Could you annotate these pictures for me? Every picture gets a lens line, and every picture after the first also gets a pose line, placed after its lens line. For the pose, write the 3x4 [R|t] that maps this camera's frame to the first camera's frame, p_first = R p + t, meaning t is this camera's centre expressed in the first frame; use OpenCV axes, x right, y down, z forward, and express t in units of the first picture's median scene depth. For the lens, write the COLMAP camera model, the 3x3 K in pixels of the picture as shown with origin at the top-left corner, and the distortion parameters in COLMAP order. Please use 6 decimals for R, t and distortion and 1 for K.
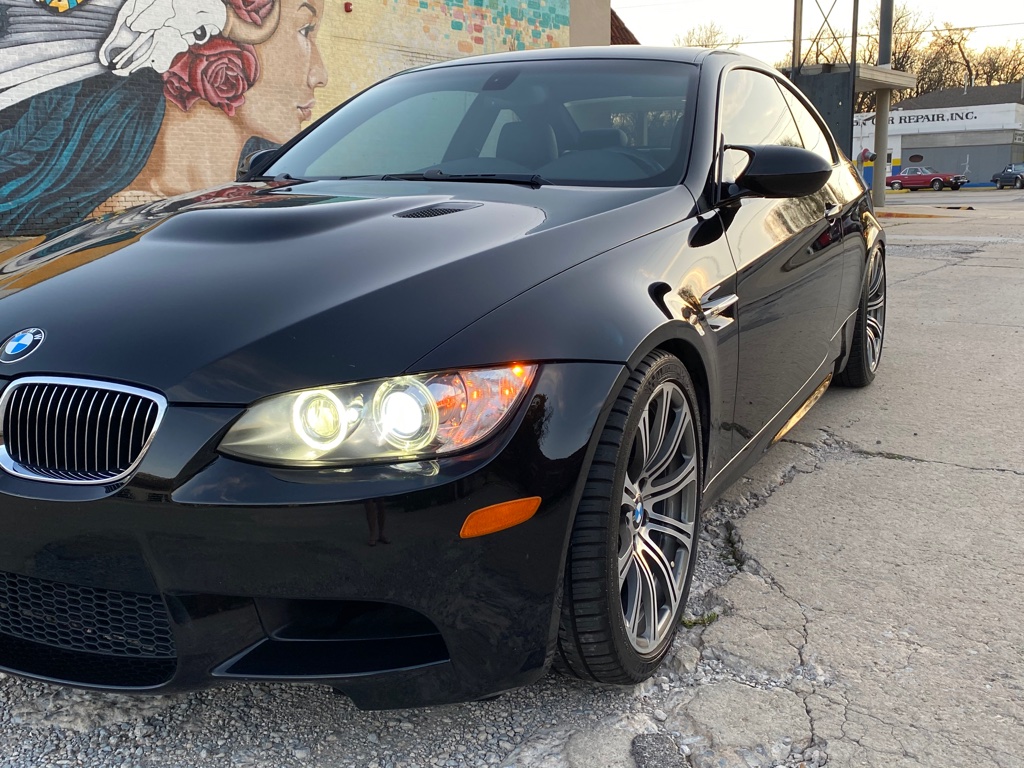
lens RADIAL K [[1011.1, 0, 506.0], [0, 1011.1, 384.4], [0, 0, 1]] dist [-0.000974, 0.010287]
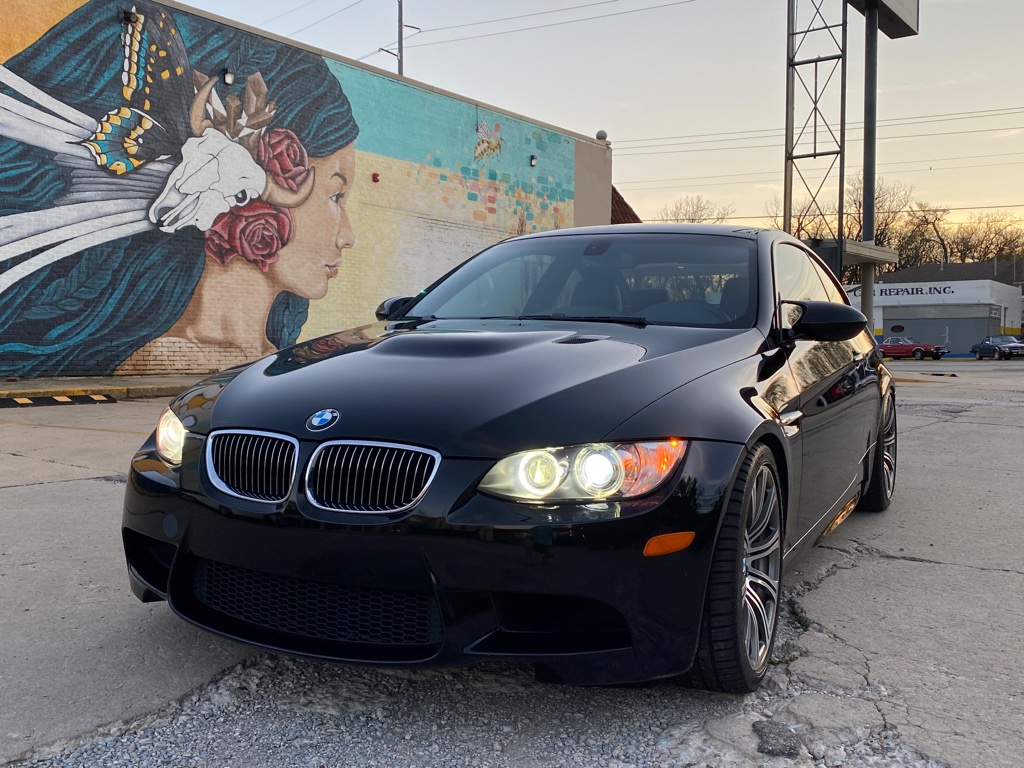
lens RADIAL K [[999.1, 0, 512.0], [0, 999.1, 384.0], [0, 0, 1]] dist [0.097928, -0.245233]
pose [[0.999584, 0.024832, 0.014644, -0.098003], [-0.022259, 0.987615, -0.155313, 0.051990], [-0.018320, 0.154922, 0.987757, -0.169544]]
